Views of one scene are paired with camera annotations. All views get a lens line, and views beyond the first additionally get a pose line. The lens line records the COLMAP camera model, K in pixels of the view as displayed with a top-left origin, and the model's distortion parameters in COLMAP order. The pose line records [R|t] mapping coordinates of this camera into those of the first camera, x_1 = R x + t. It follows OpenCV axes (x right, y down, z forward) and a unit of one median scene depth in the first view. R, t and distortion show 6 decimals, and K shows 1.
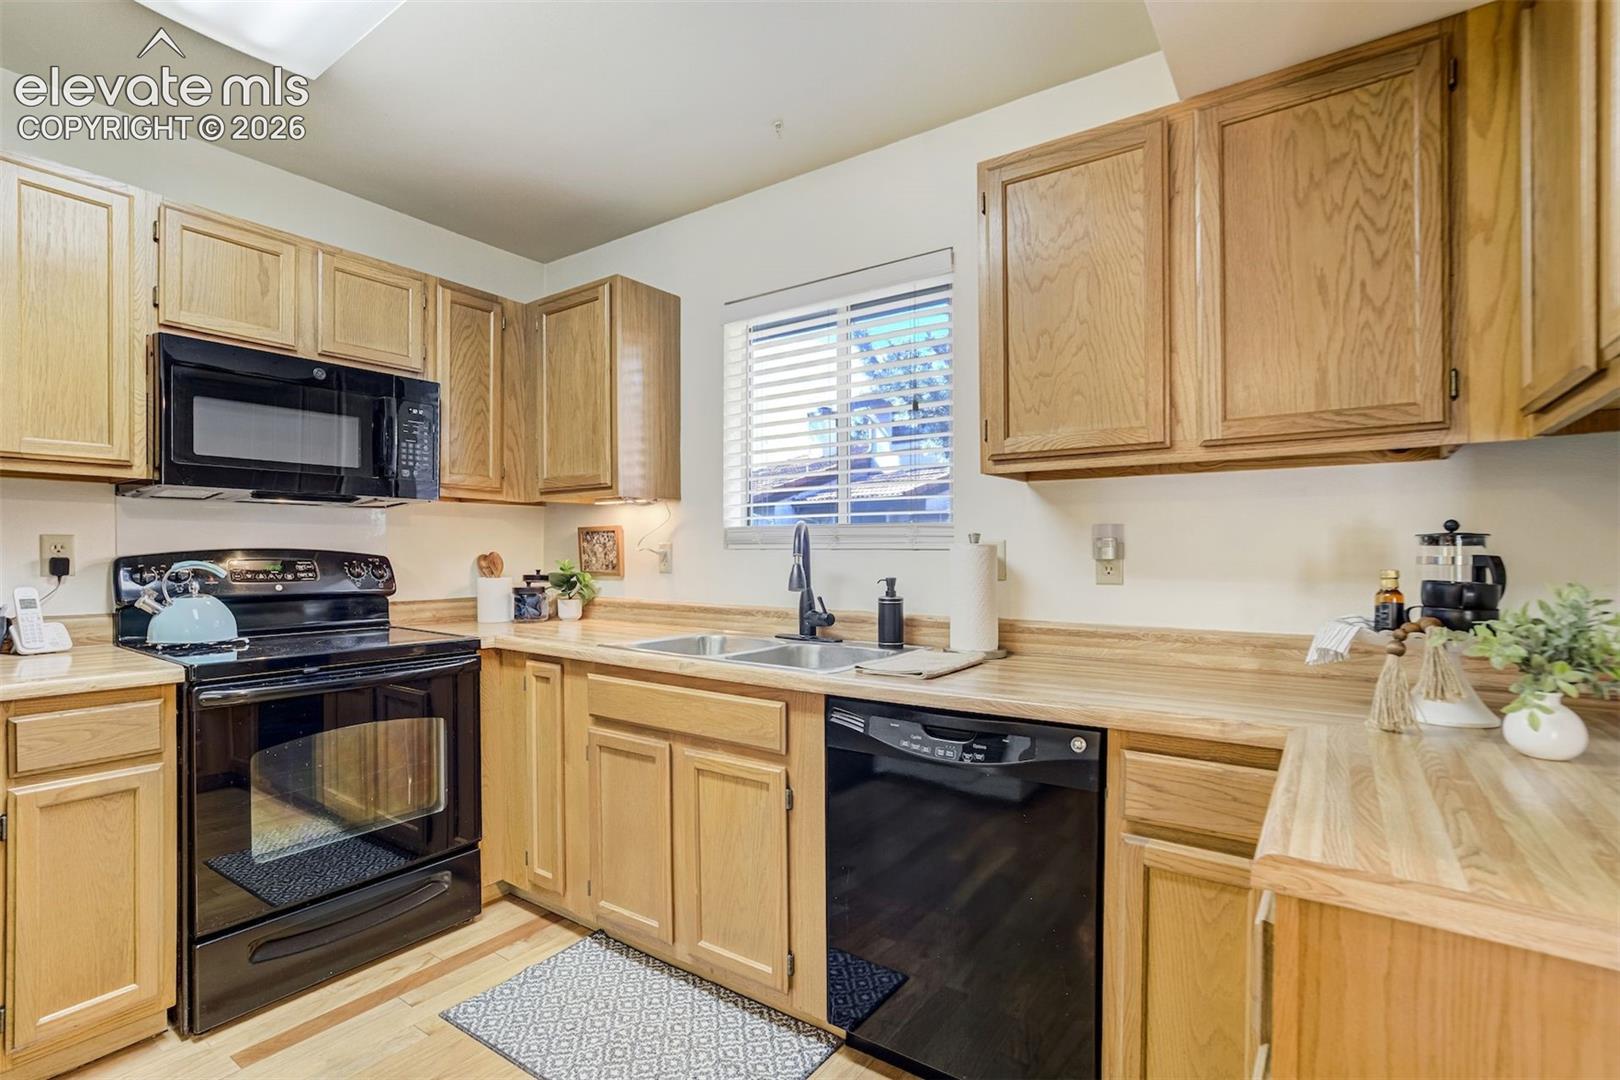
lens RADIAL K [[755.9, 0, 804.1], [0, 755.9, 556.5], [0, 0, 1]] dist [-0.052298, 0.023857]
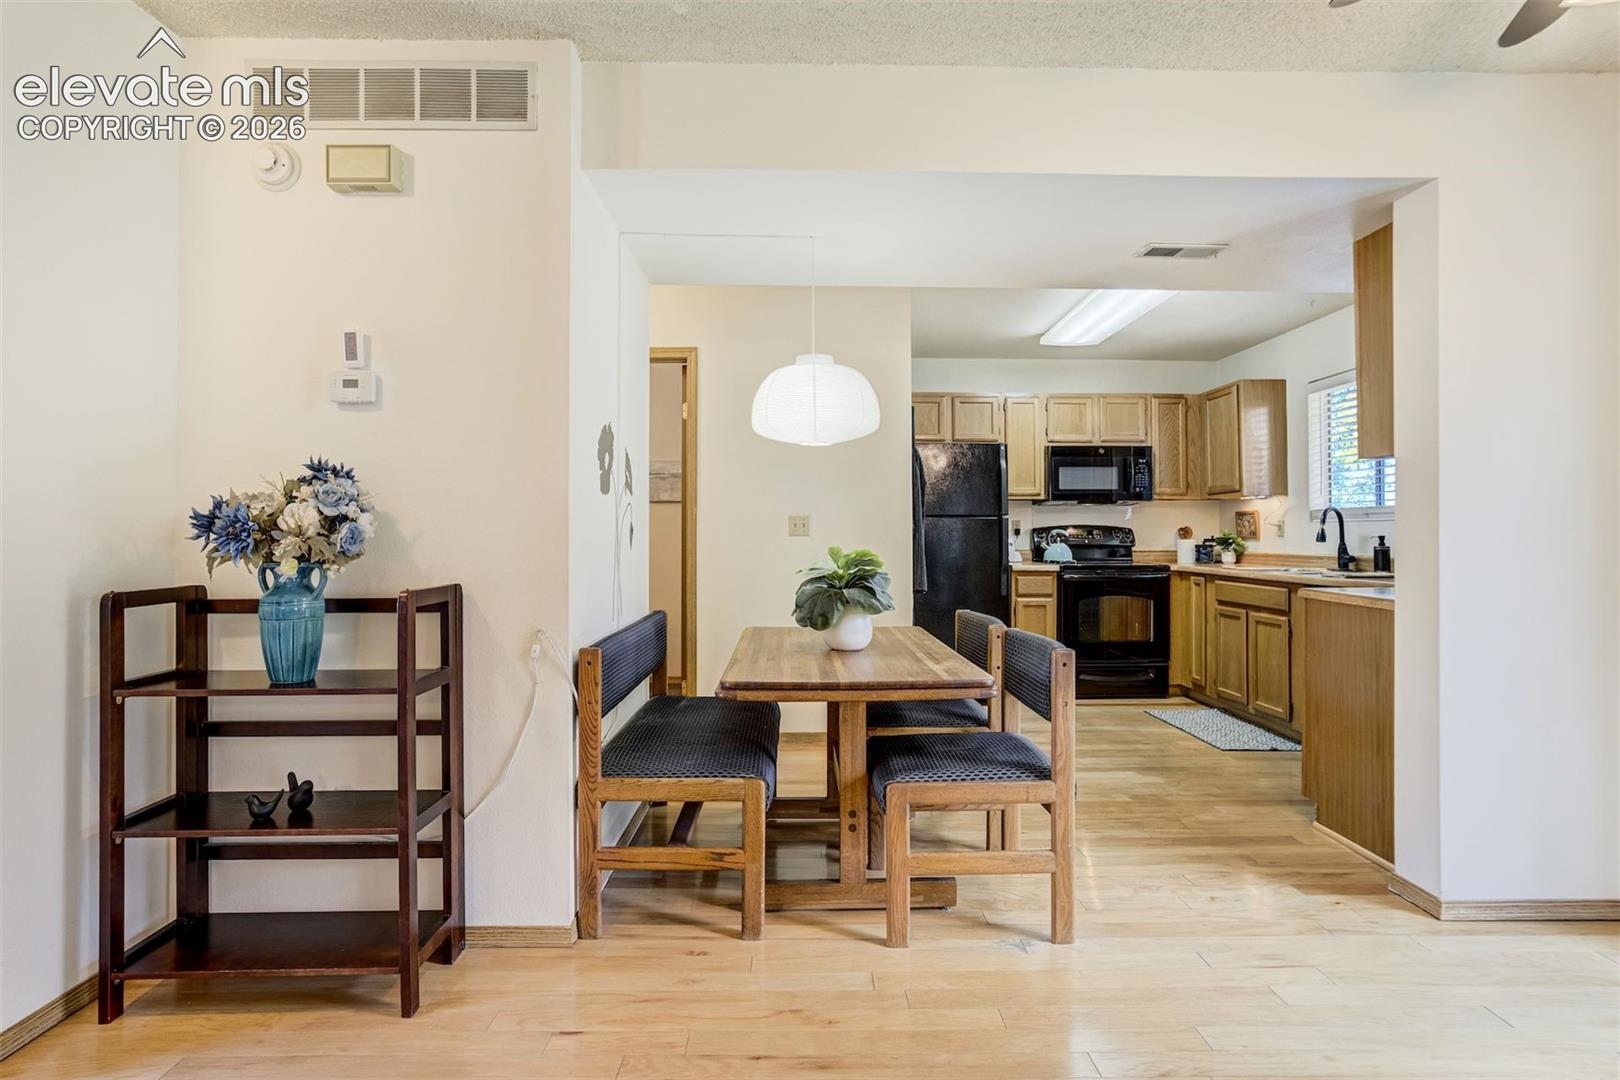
lens RADIAL K [[753.5, 0, 819.1], [0, 753.5, 530.6], [0, 0, 1]] dist [-0.037594, 0.022510]
pose [[0.591509, -0.008089, -0.806258, 0.755722], [-0.002128, 0.999931, -0.011593, 0.039482], [0.806296, 0.008573, 0.591450, -1.161986]]
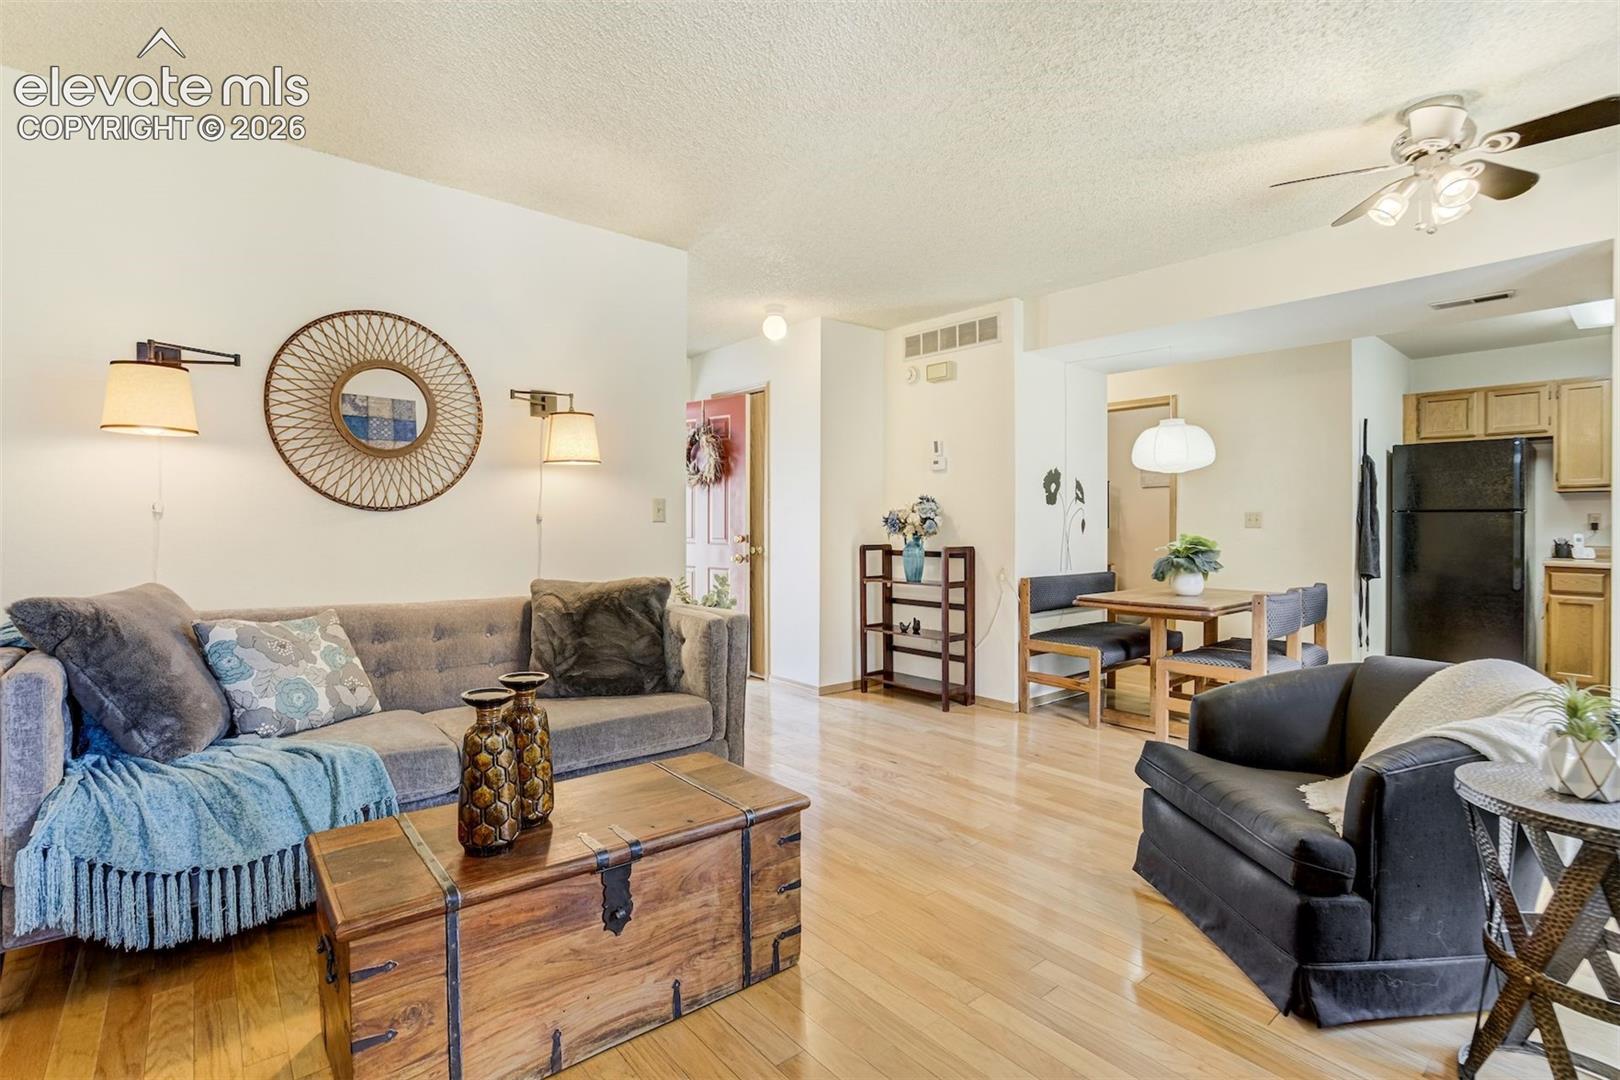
lens RADIAL K [[766.9, 0, 812.9], [0, 766.9, 533.8], [0, 0, 1]] dist [-0.046338, 0.021332]
pose [[-0.248088, 0.002882, -0.968733, 1.920833], [-0.012089, 0.999909, 0.006070, 0.051371], [0.968662, 0.013217, -0.248030, -0.885476]]
